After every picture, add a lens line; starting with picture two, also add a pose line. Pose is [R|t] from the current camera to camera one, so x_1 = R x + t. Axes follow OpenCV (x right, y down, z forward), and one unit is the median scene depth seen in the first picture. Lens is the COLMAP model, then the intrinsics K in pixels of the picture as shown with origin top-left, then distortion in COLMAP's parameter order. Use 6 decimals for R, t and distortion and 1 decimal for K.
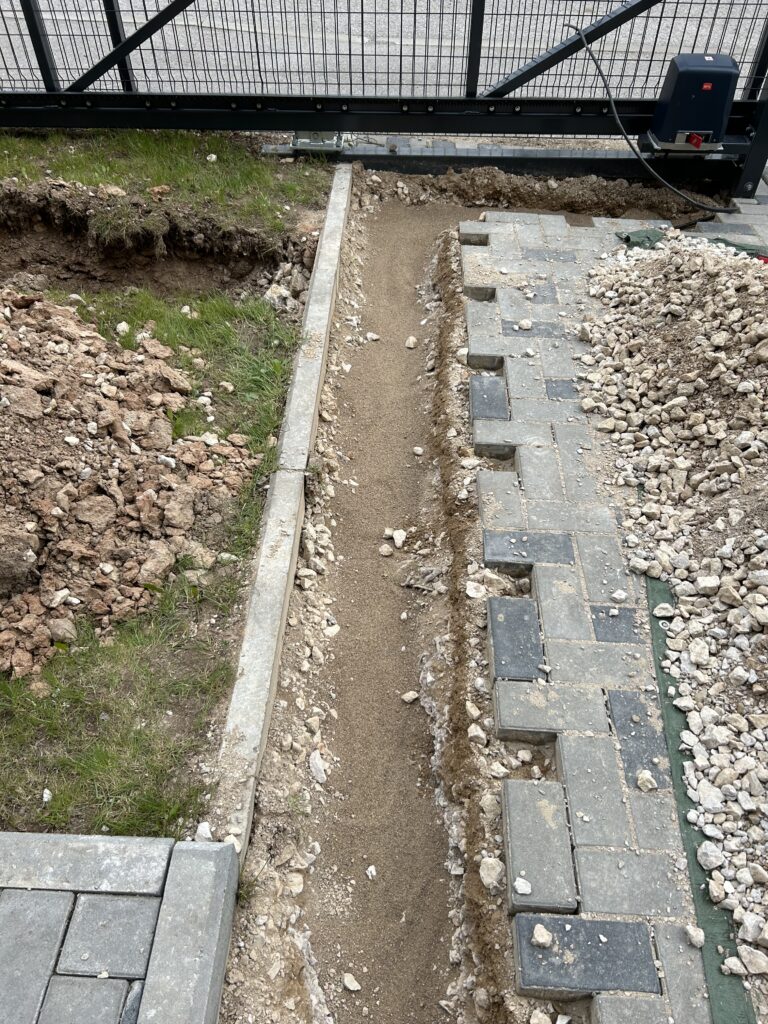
lens RADIAL K [[772.6, 0, 383.1], [0, 772.6, 514.9], [0, 0, 1]] dist [0.012948, -0.029391]
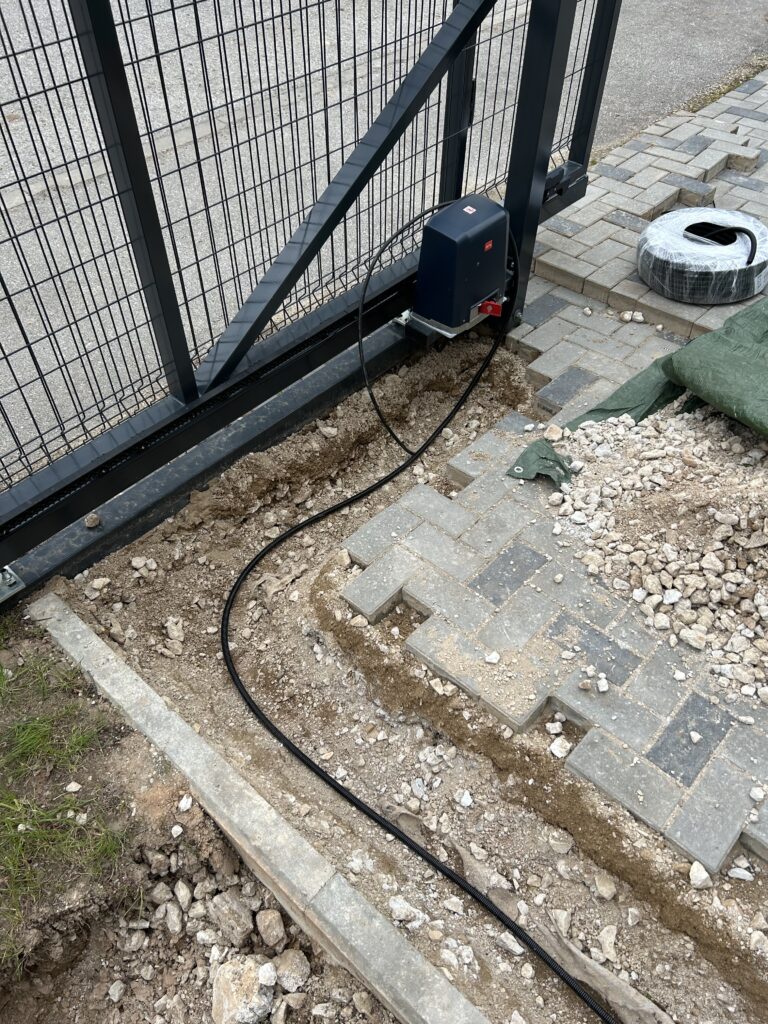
lens RADIAL K [[772.6, 0, 390.4], [0, 772.6, 507.7], [0, 0, 1]] dist [0.012948, -0.029391]
pose [[0.631276, -0.560354, 0.536185, -0.153870], [0.539847, 0.813855, 0.214953, -0.516301], [-0.556827, 0.153763, 0.816273, 0.456070]]
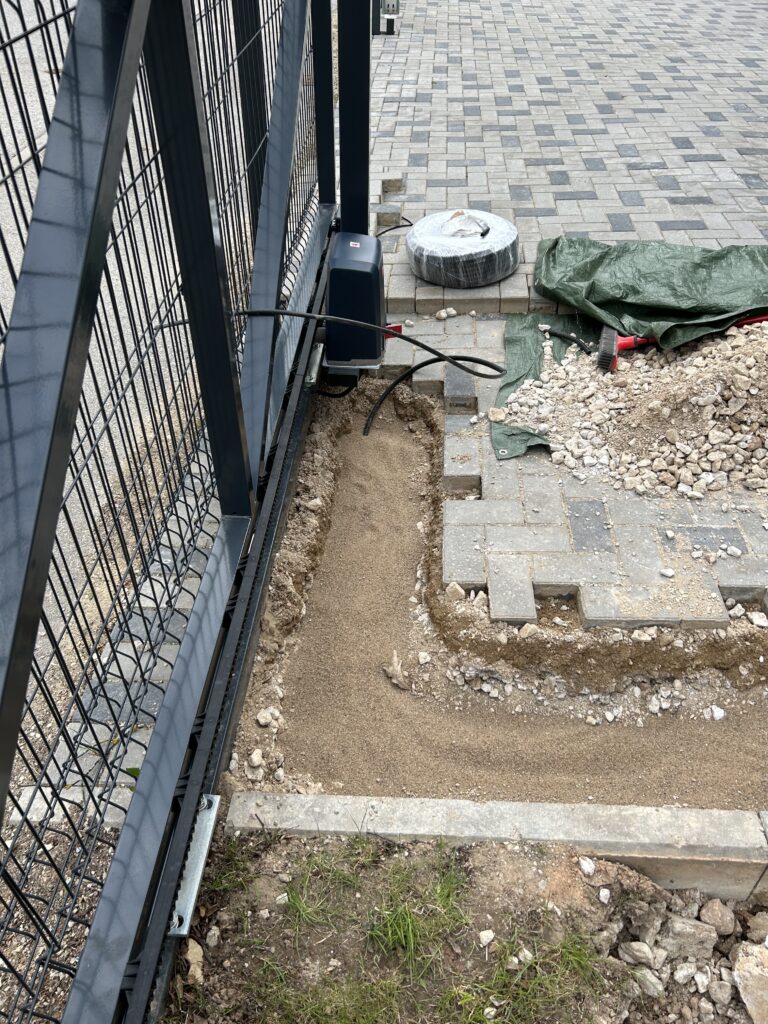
lens RADIAL K [[772.6, 0, 385.3], [0, 772.6, 519.4], [0, 0, 1]] dist [0.012948, -0.029391]
pose [[0.000023, -0.652921, 0.757426, -0.272470], [0.708070, 0.534861, 0.461043, -0.701607], [-0.706142, 0.536300, 0.462326, 0.715781]]
